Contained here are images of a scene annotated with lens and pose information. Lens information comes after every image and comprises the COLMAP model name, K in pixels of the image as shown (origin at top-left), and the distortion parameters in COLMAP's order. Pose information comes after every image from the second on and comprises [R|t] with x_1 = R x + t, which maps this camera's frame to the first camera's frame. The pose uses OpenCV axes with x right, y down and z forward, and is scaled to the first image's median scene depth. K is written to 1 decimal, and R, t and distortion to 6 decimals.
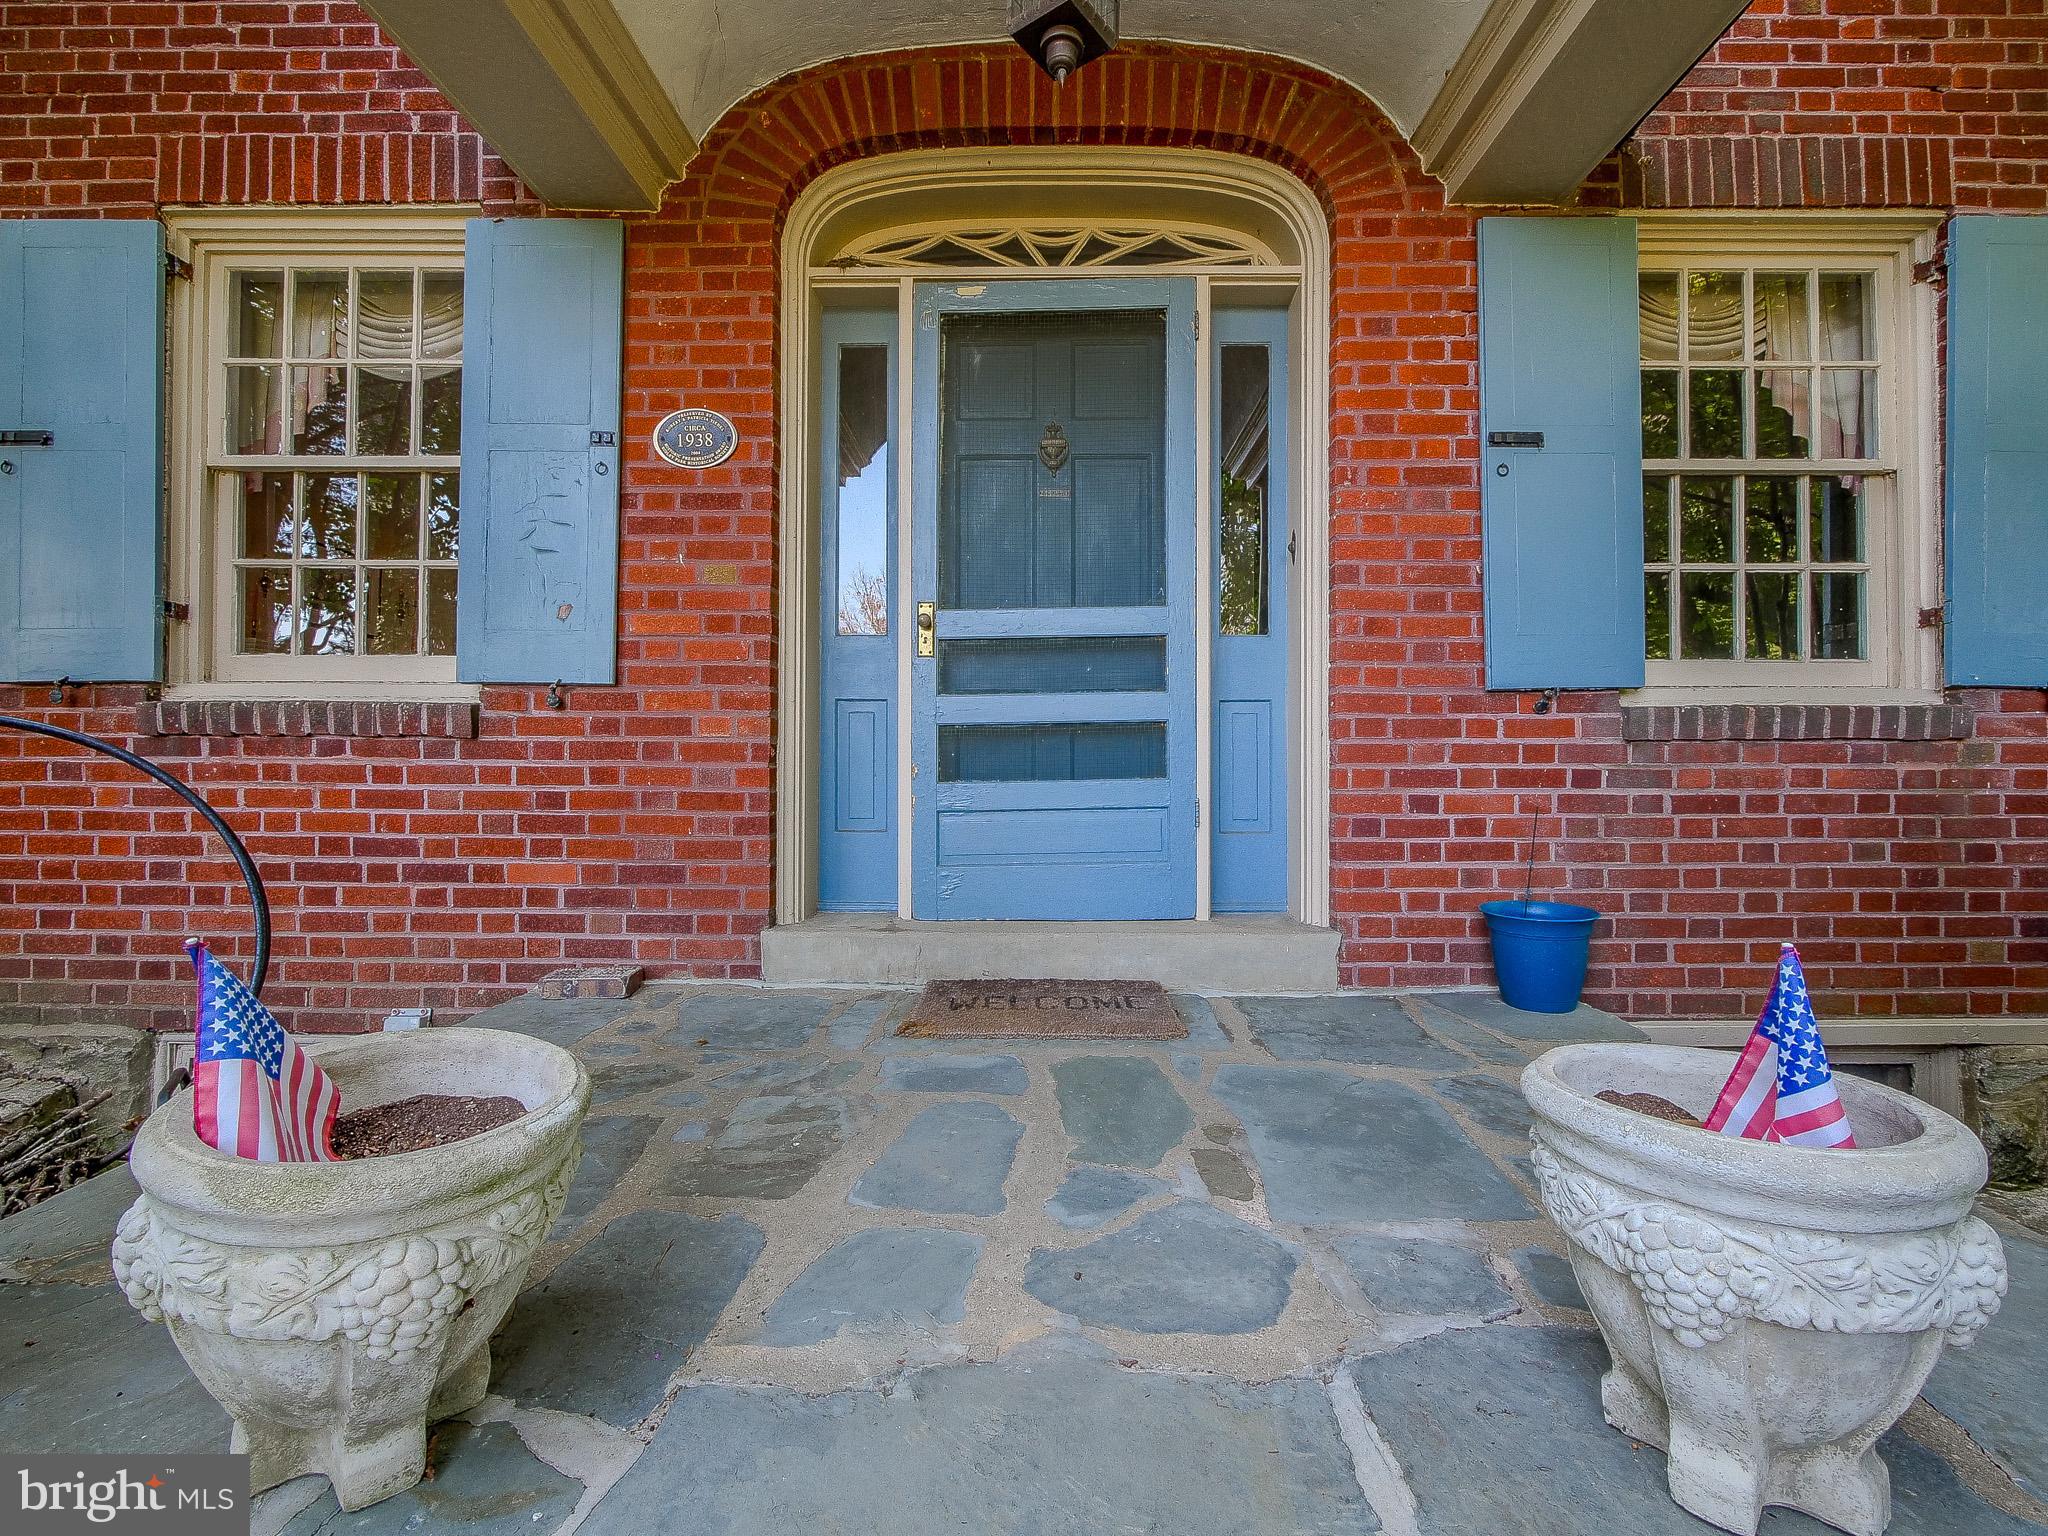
lens RADIAL K [[922.3, 0, 1024.0], [0, 922.3, 768.0], [0, 0, 1]] dist [-0.001676, -0.000072]
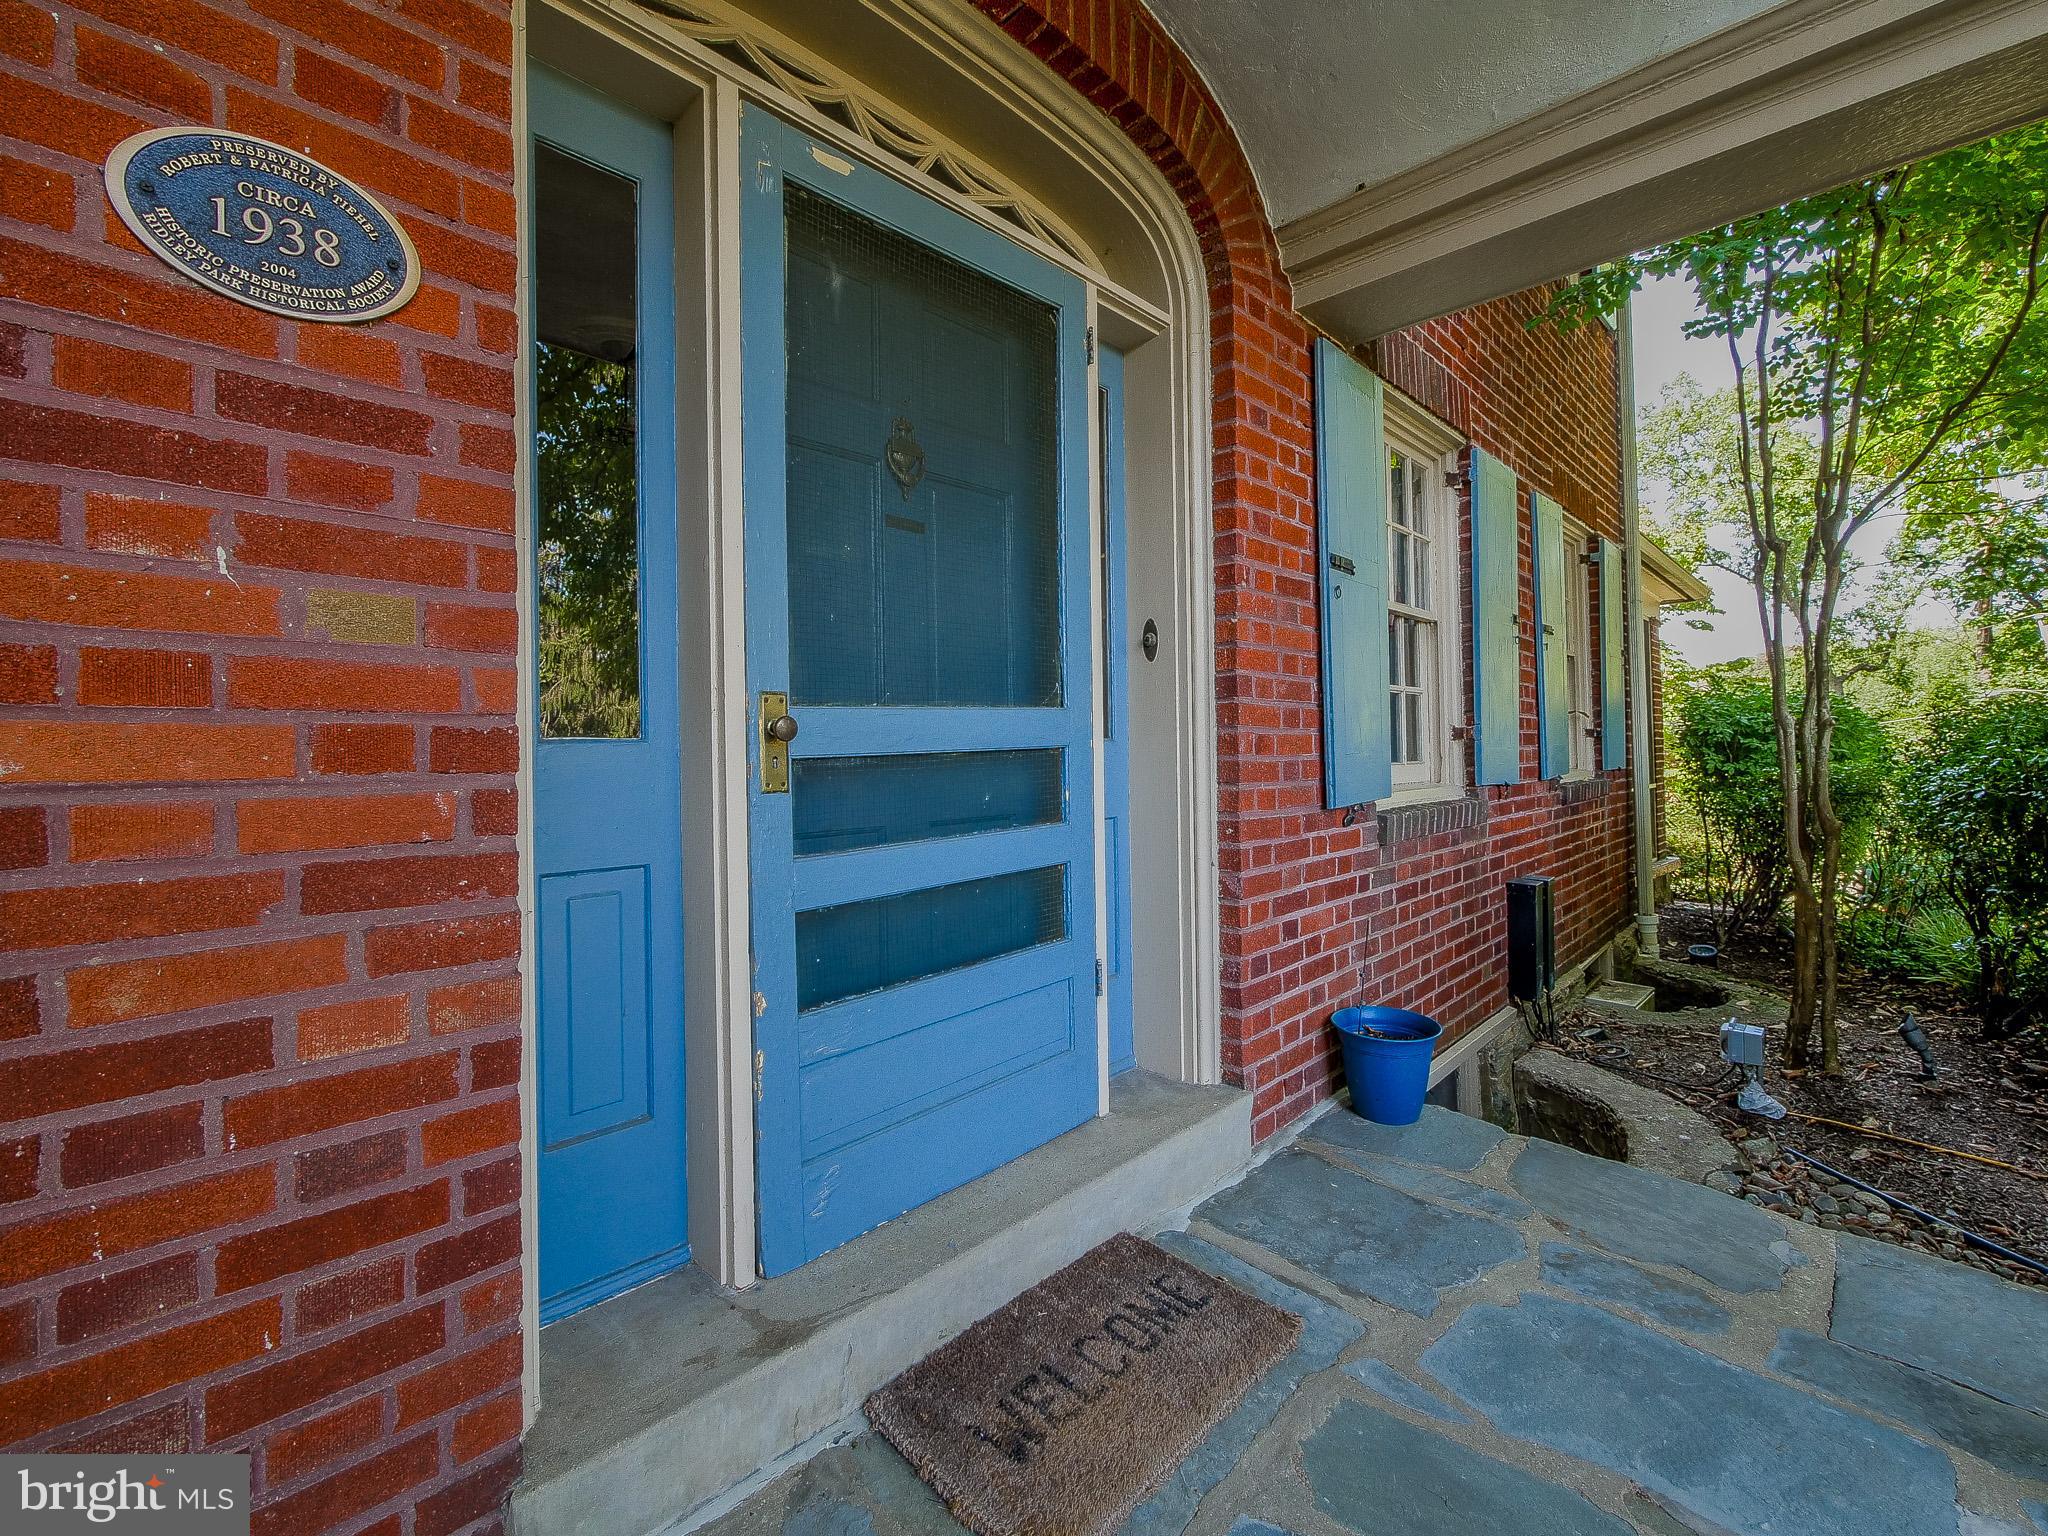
lens RADIAL K [[895.8, 0, 1029.5], [0, 895.8, 742.2], [0, 0, 1]] dist [-0.003650, -0.000276]
pose [[0.671040, -0.011726, 0.741328, -0.418819], [0.017376, 0.999849, 0.000087, -0.154956], [-0.741217, 0.012823, 0.671143, 0.558125]]
